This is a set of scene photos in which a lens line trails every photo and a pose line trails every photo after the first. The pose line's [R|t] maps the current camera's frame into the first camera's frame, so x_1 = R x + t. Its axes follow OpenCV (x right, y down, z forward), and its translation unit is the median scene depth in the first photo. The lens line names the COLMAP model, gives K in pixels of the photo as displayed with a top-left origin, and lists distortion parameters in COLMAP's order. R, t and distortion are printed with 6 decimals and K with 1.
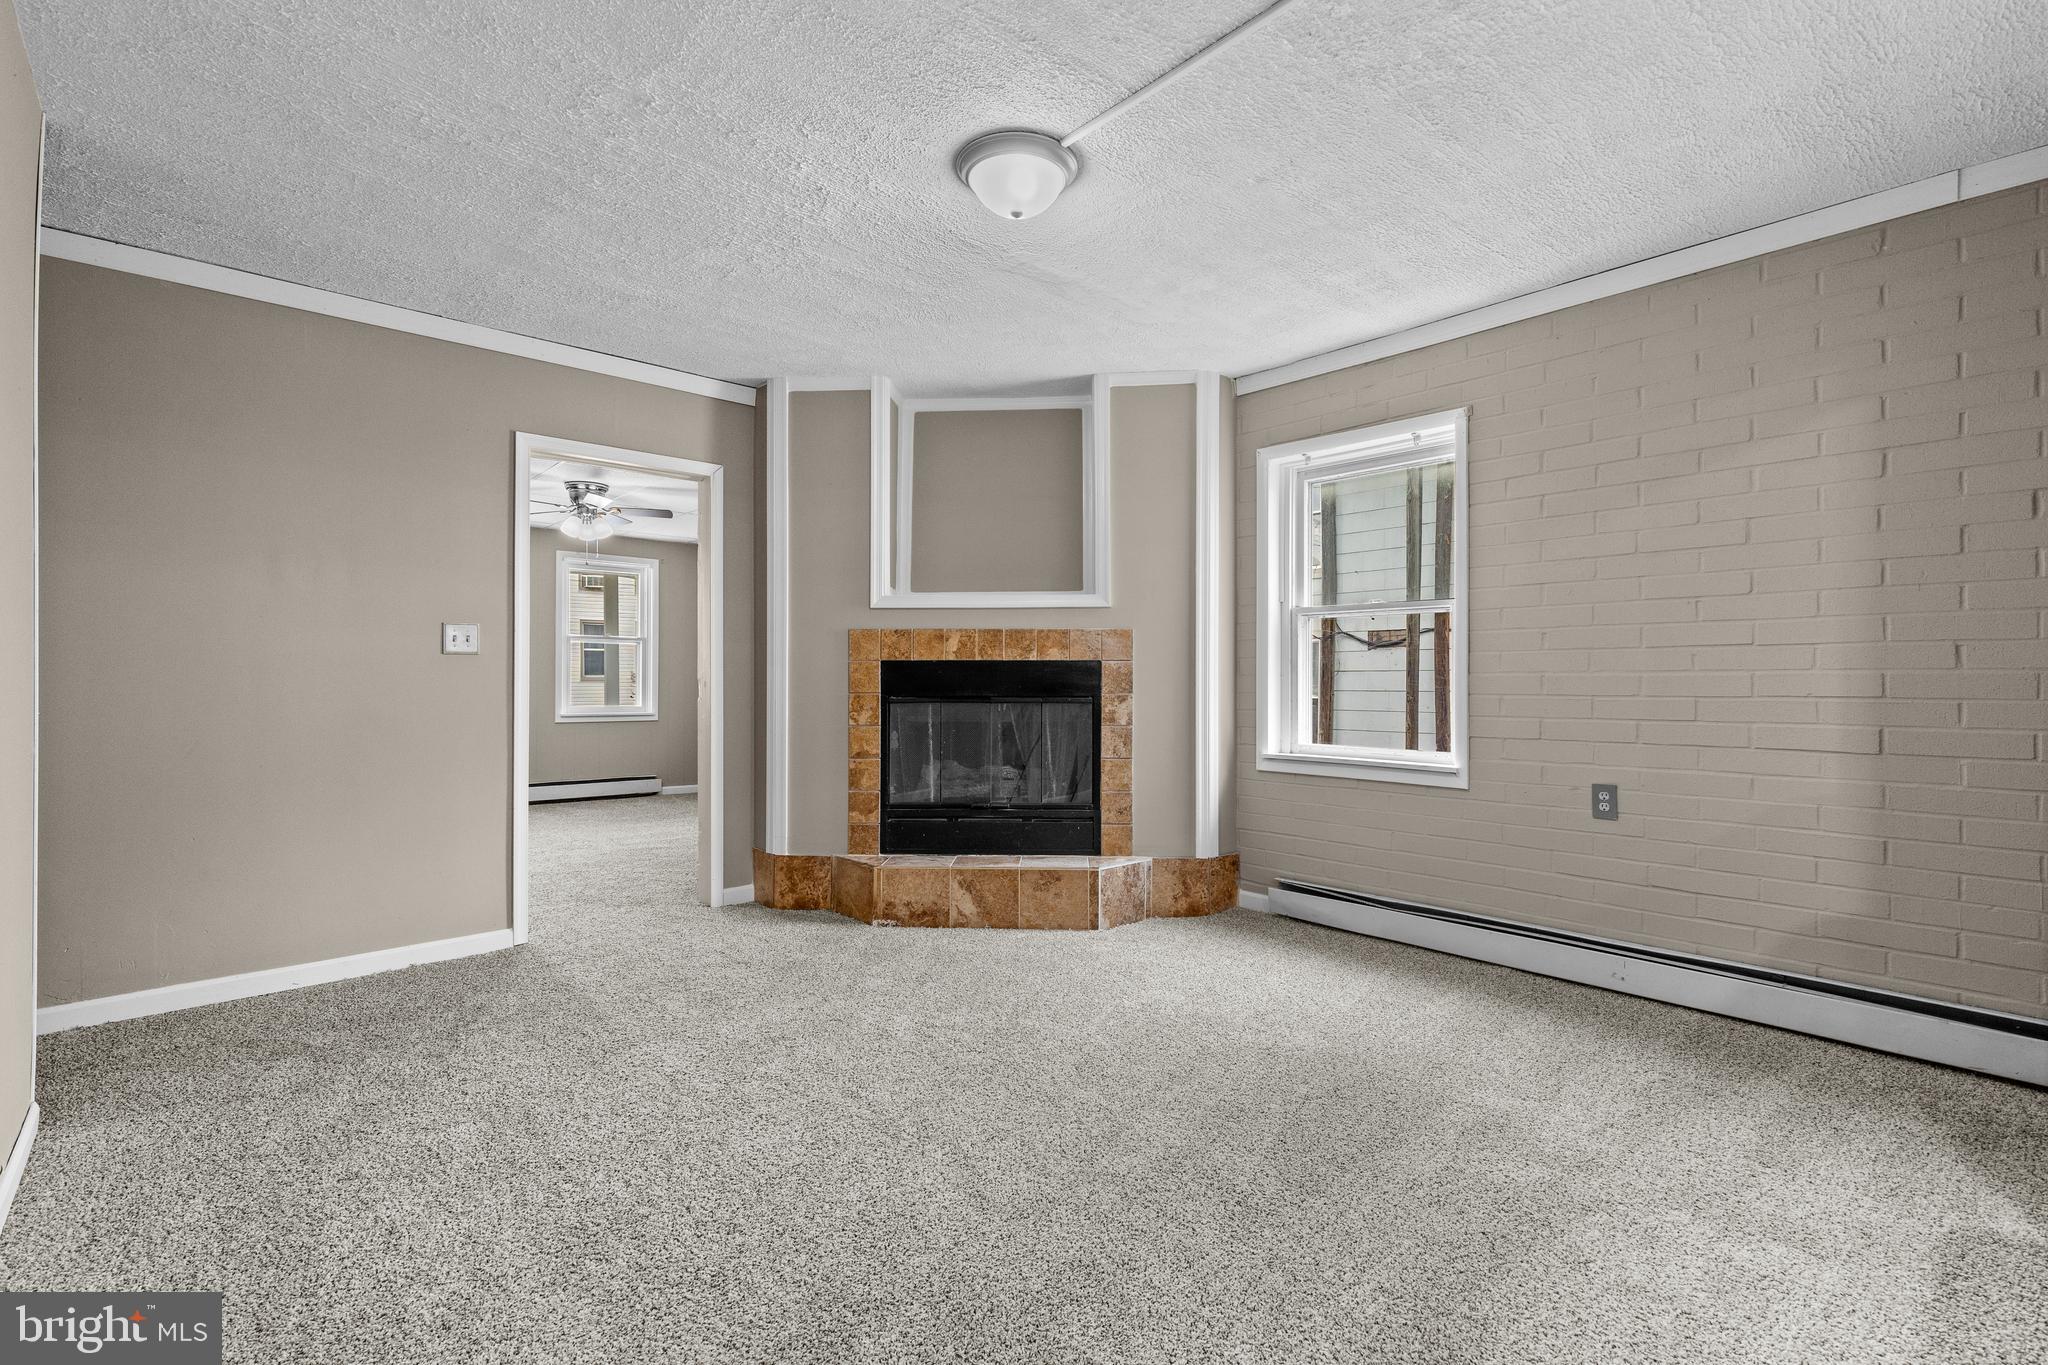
lens RADIAL K [[930.6, 0, 1024.2], [0, 930.6, 680.0], [0, 0, 1]] dist [0.010365, 0.001362]
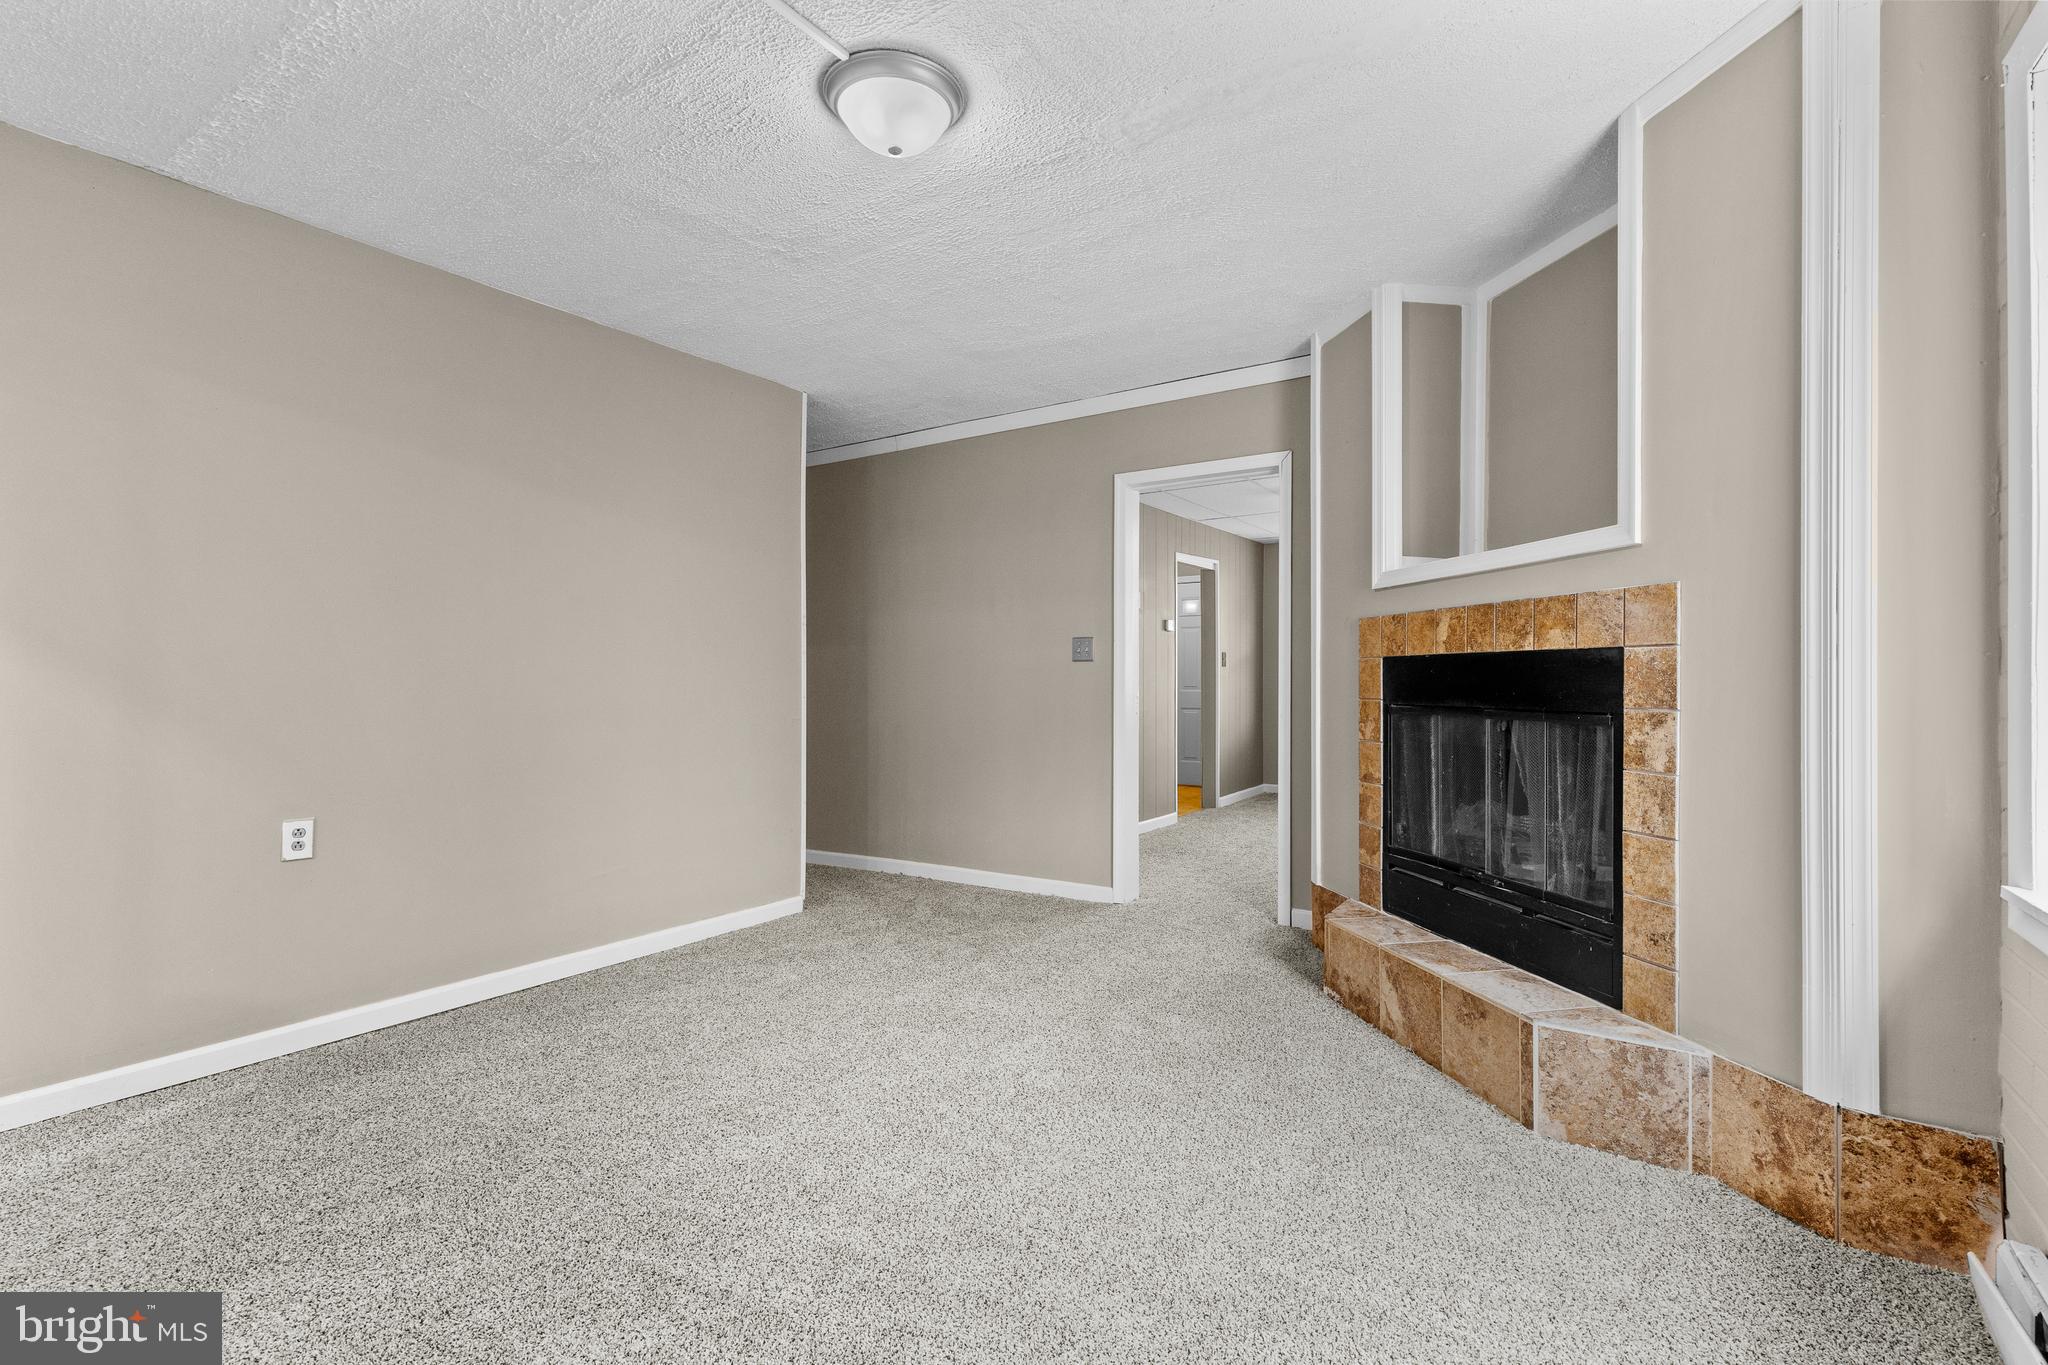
lens RADIAL K [[930.6, 0, 1033.4], [0, 930.6, 672.6], [0, 0, 1]] dist [0.010365, 0.001362]
pose [[0.243541, -0.007450, -0.969862, 0.521650], [0.004351, 0.999969, -0.006588, -0.004187], [0.969881, -0.002615, 0.243566, 0.539960]]
